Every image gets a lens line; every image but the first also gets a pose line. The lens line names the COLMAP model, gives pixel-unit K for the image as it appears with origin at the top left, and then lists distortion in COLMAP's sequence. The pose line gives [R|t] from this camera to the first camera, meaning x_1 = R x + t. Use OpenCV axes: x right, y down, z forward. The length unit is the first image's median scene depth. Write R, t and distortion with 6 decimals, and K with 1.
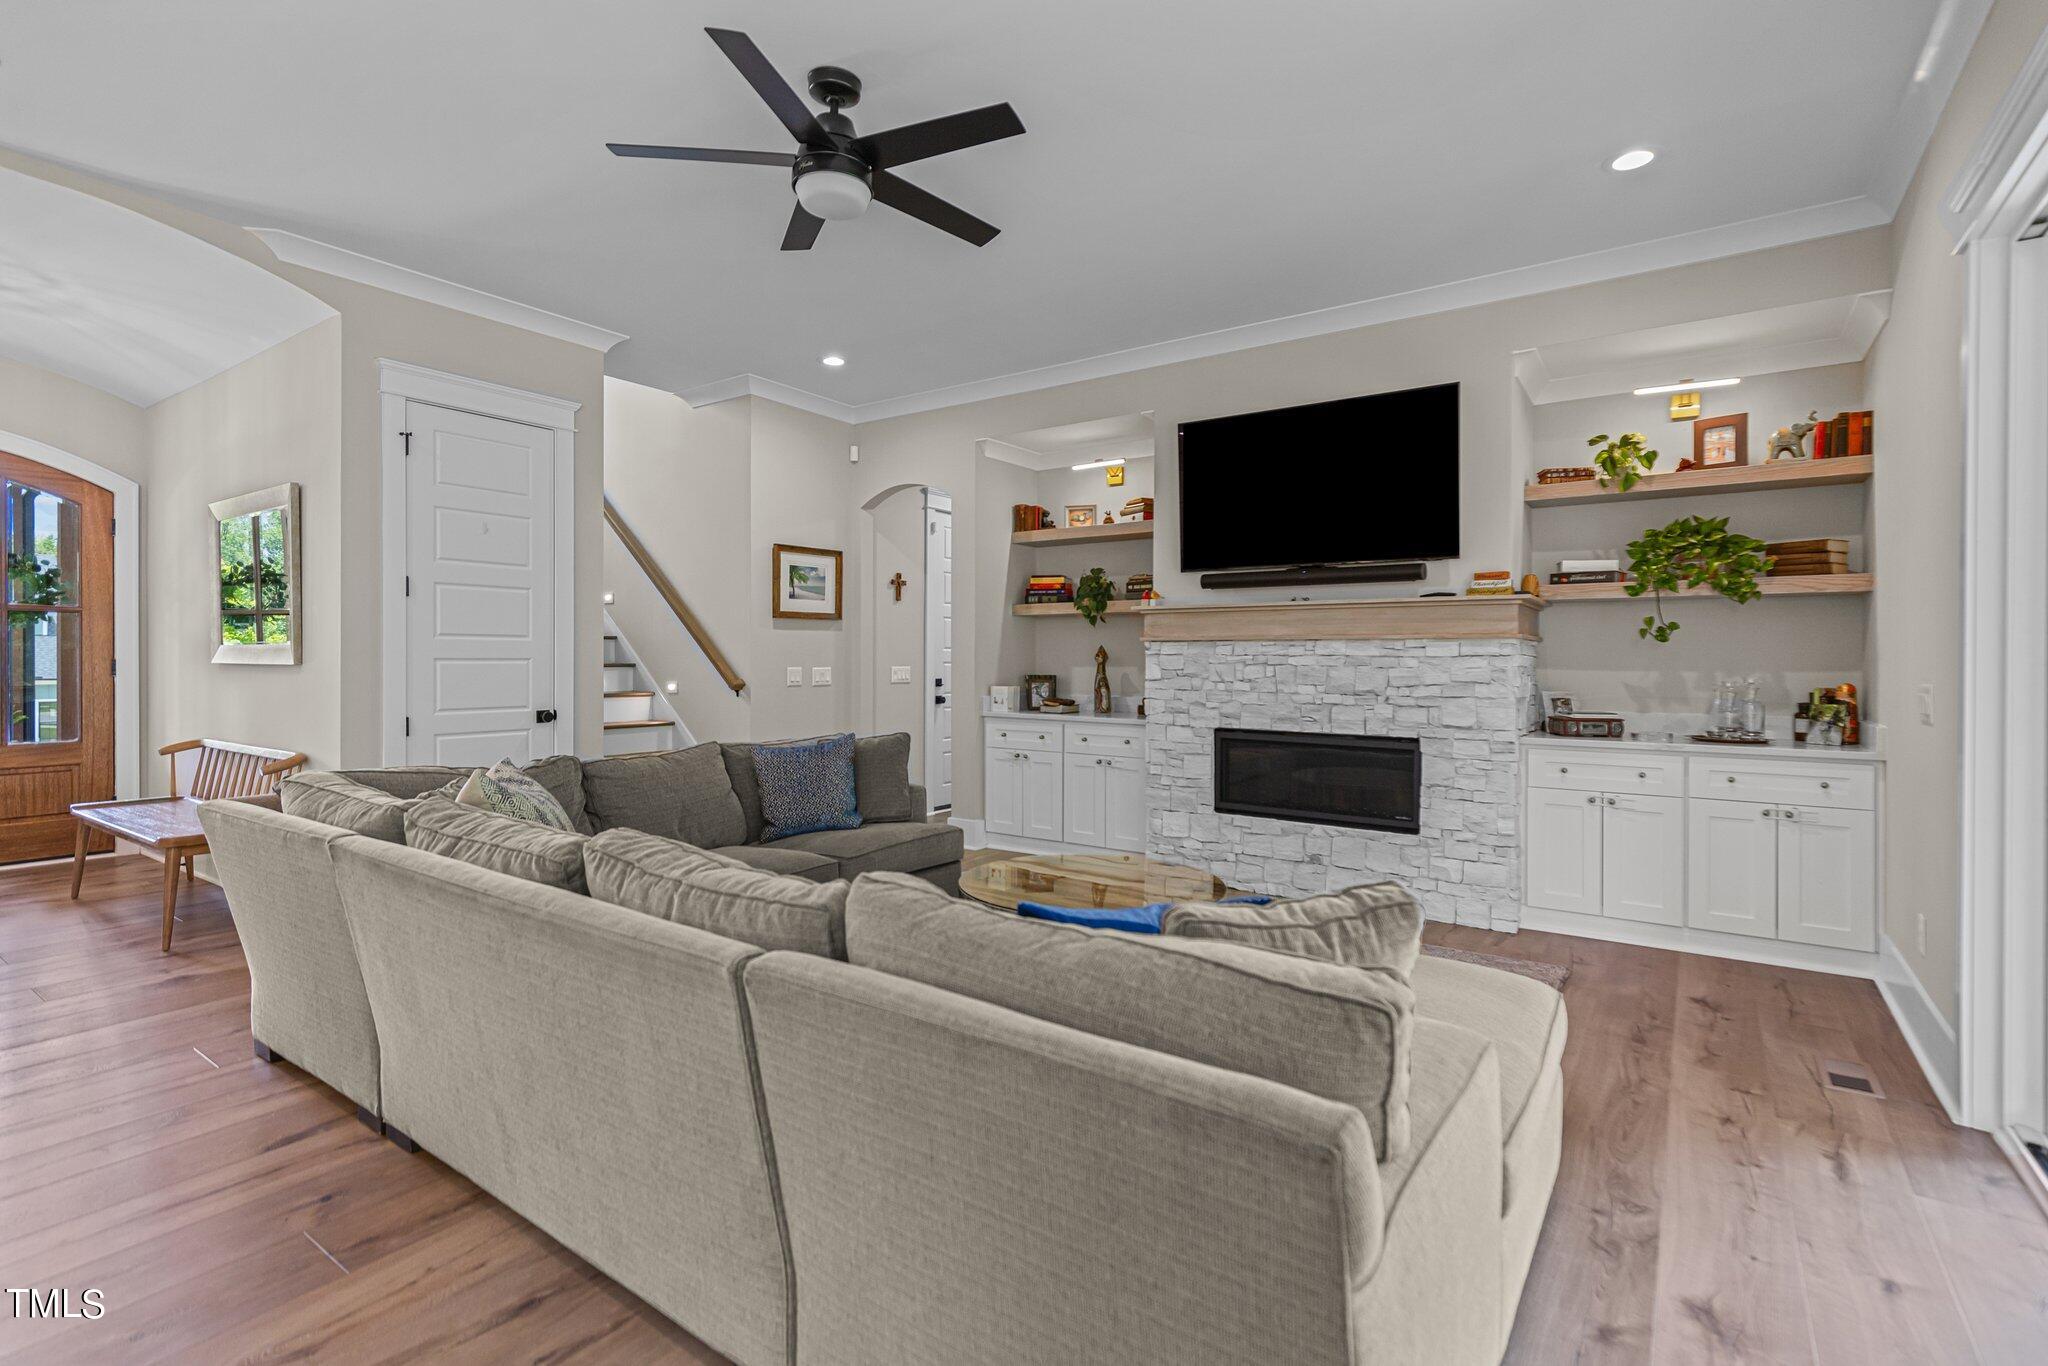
lens RADIAL K [[927.6, 0, 1005.7], [0, 927.6, 662.5], [0, 0, 1]] dist [0.000558, 0.000462]
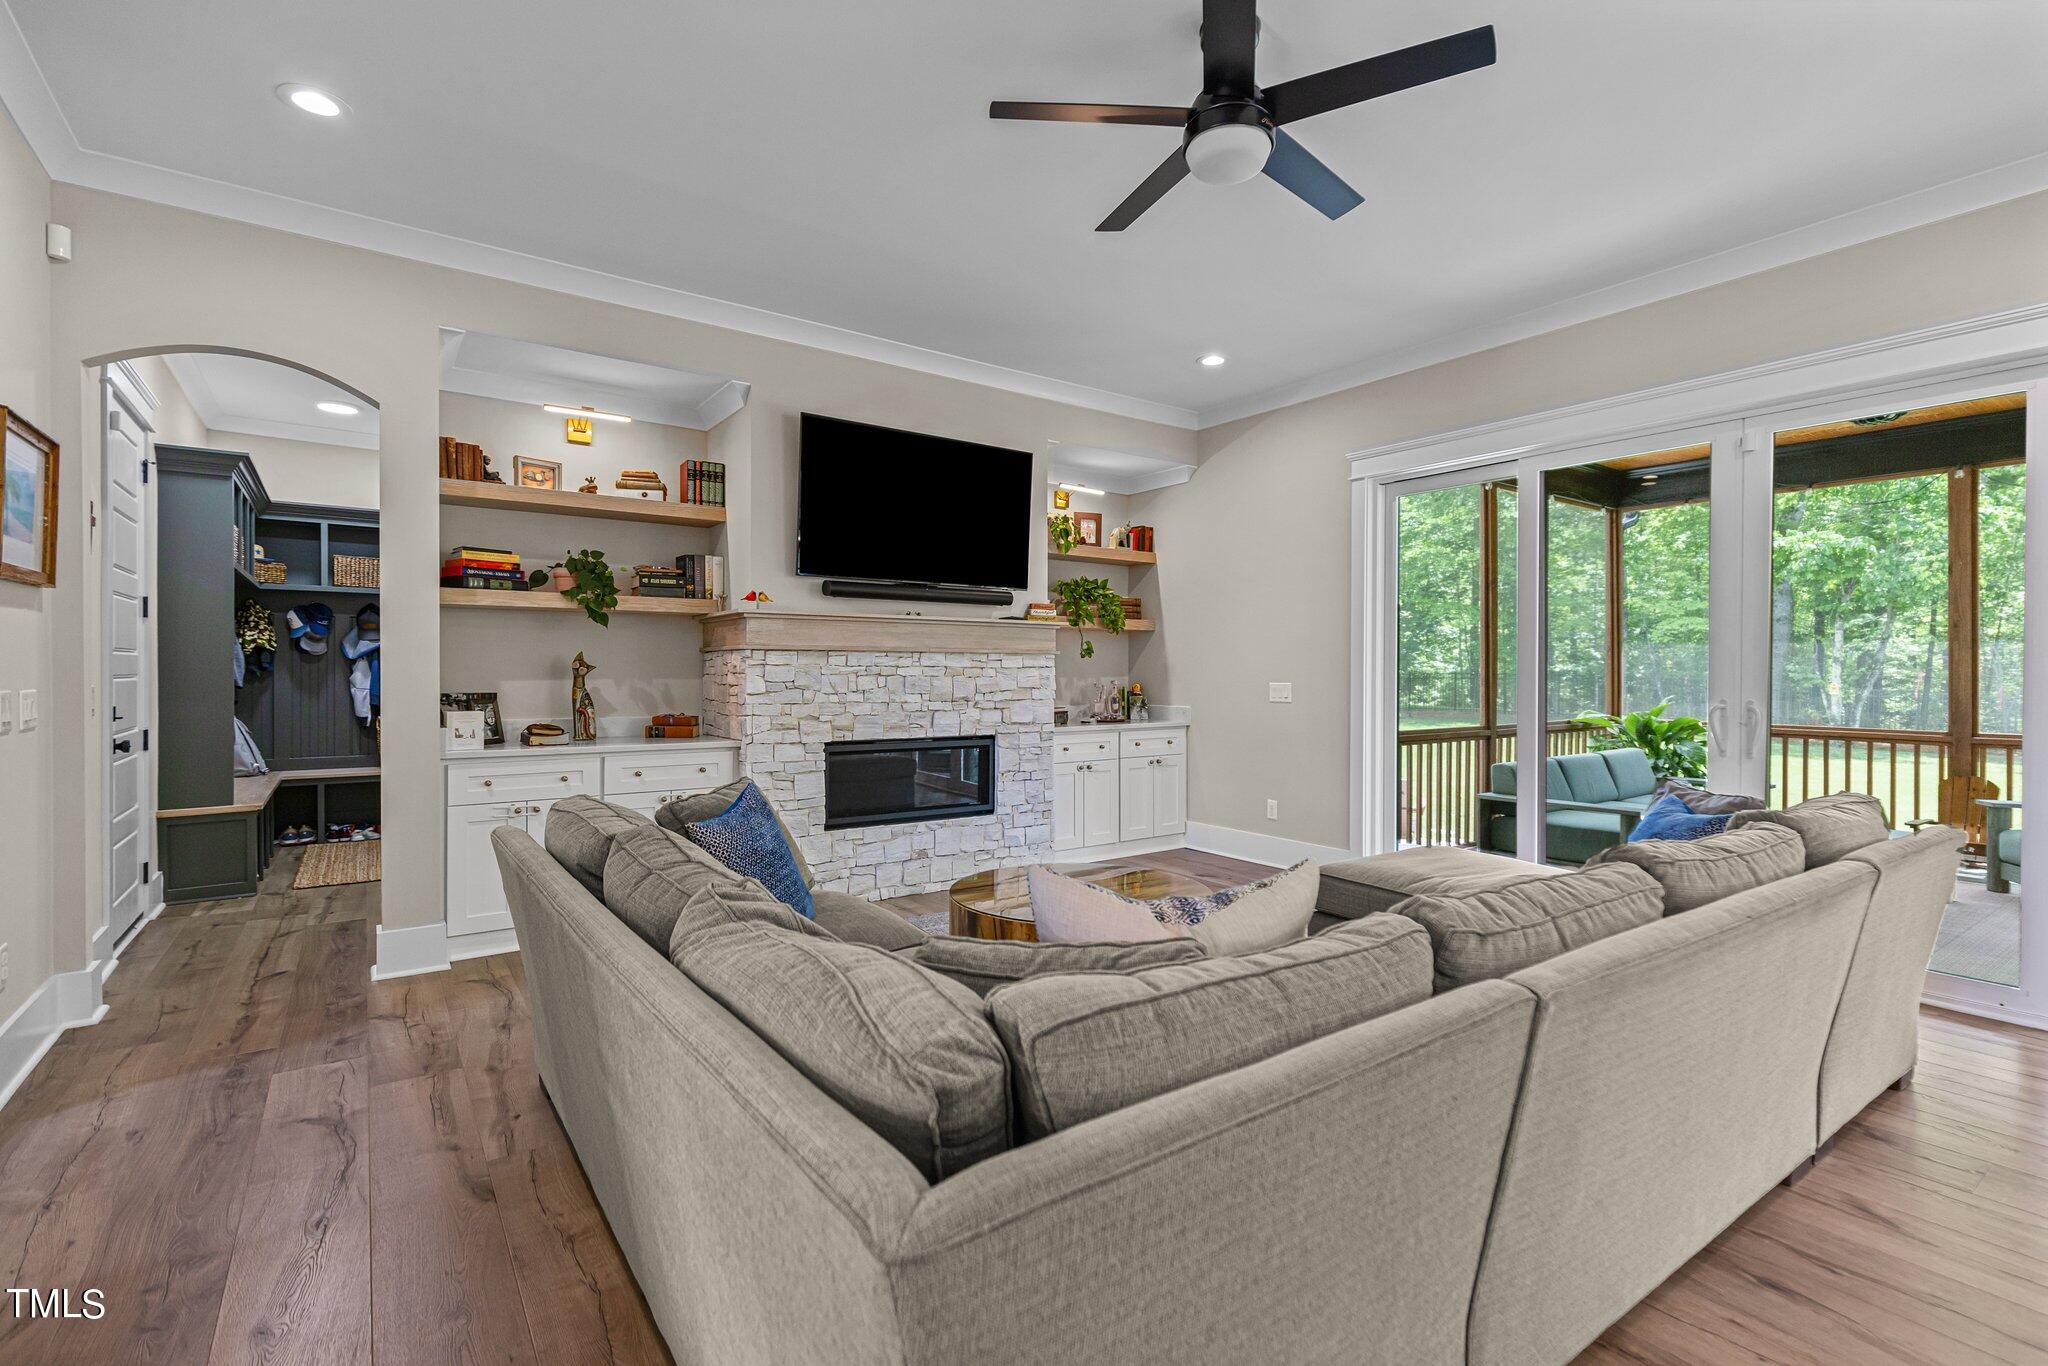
lens RADIAL K [[927.6, 0, 1030.1], [0, 927.6, 672.8], [0, 0, 1]] dist [0.000558, 0.000462]
pose [[0.325559, -0.007792, 0.945490, -0.628072], [0.000768, 0.999968, 0.007976, -0.008477], [-0.945521, -0.001870, 0.325555, 0.509504]]
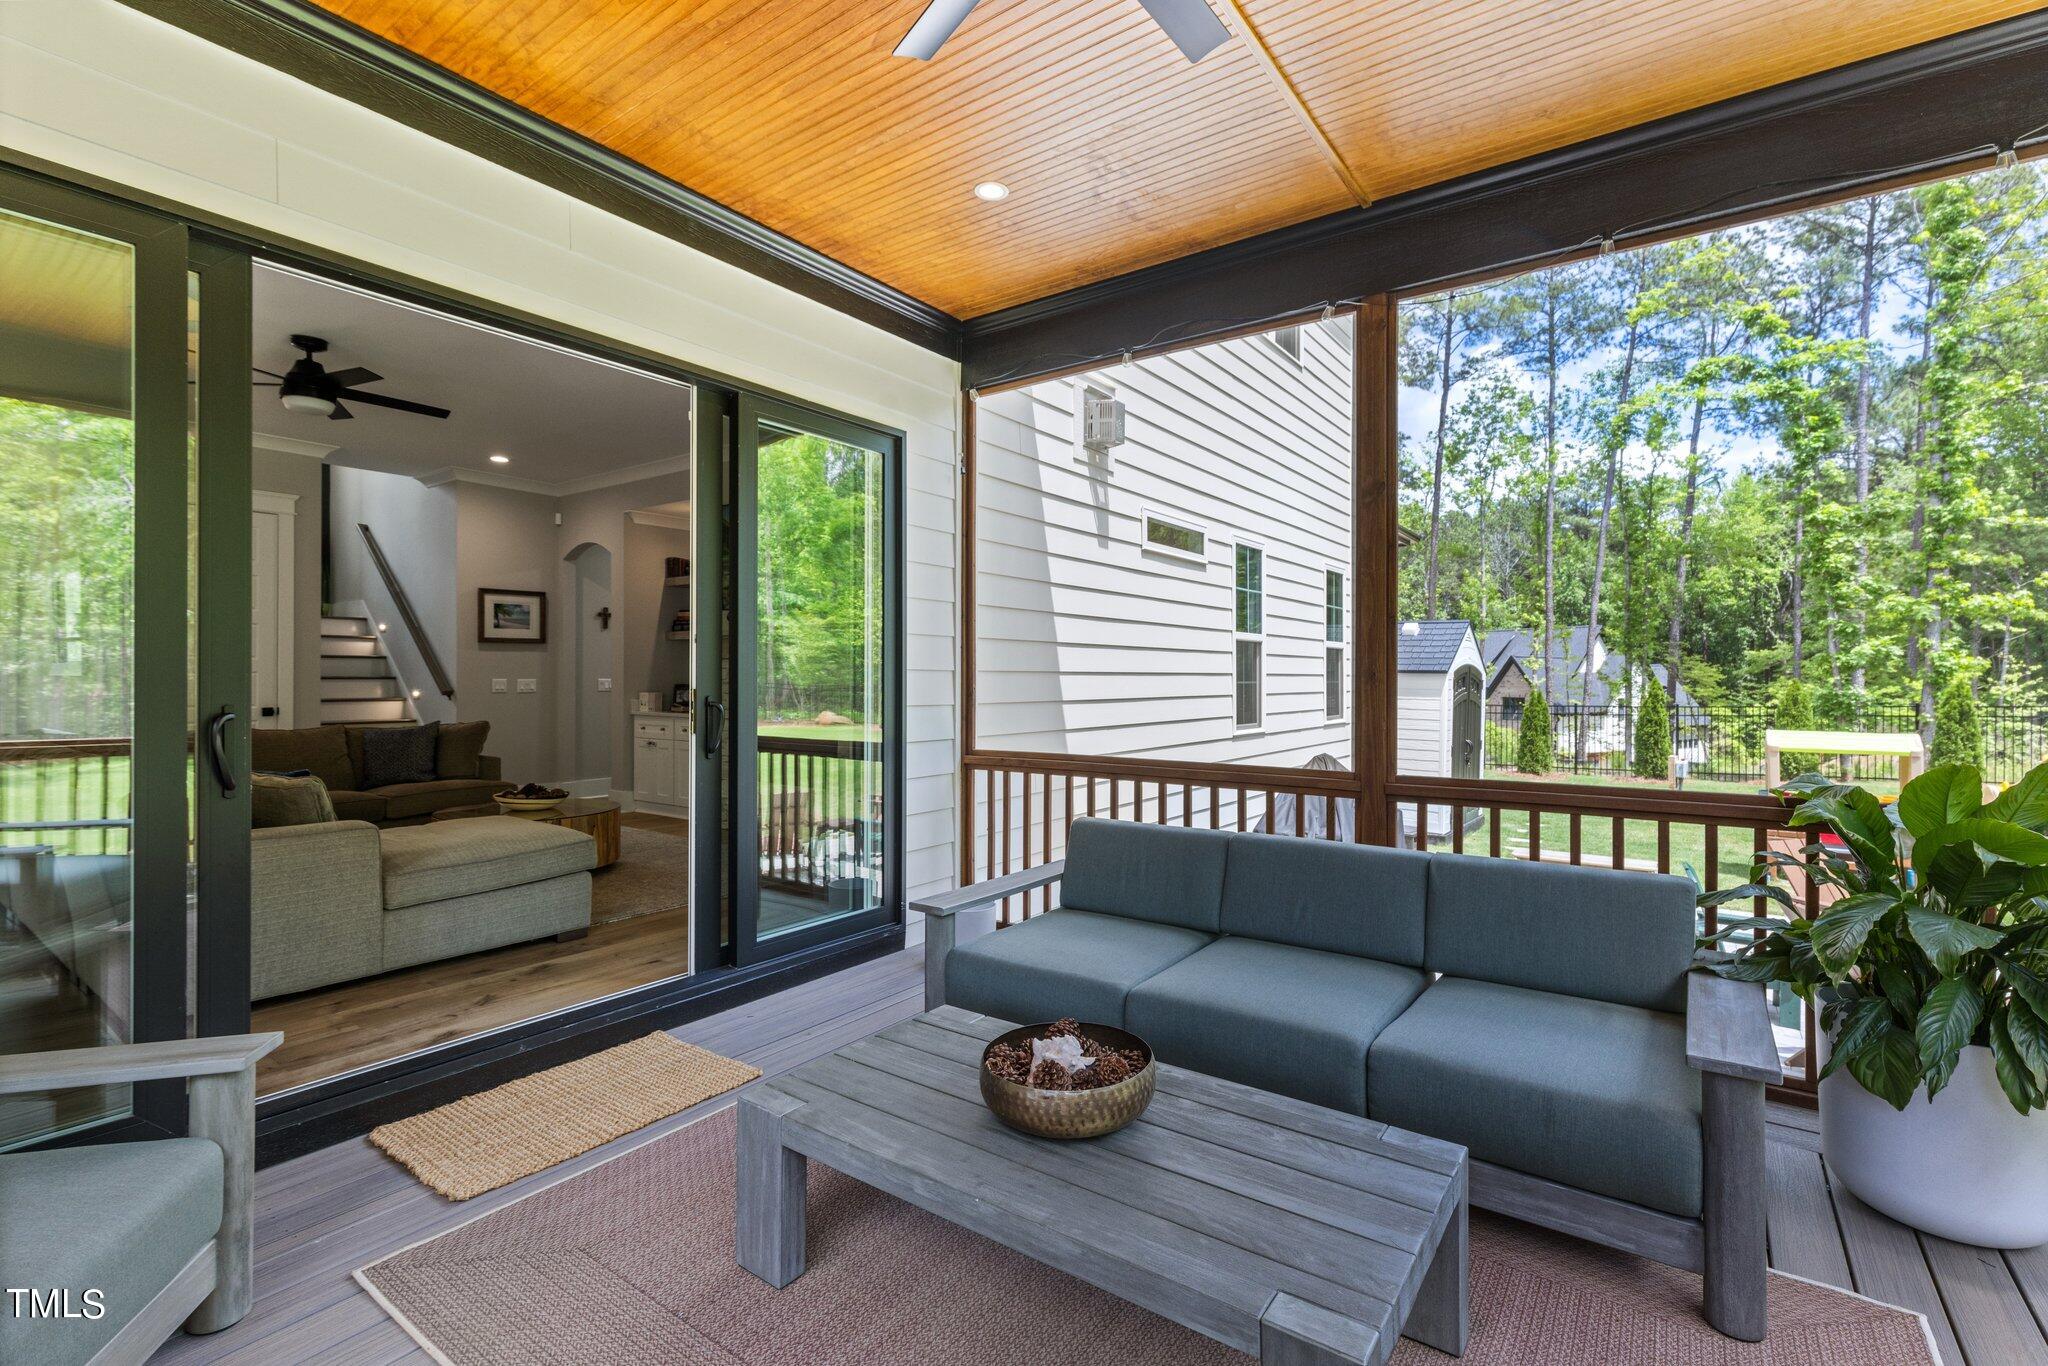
lens RADIAL K [[927.6, 0, 1017.6], [0, 927.6, 673.9], [0, 0, 1]] dist [0.000558, 0.000462]
pose [[0.999864, -0.001004, -0.016444, 0.714343], [0.000912, 0.999984, -0.005611, 0.007789], [0.016449, 0.005595, 0.999849, -0.441730]]
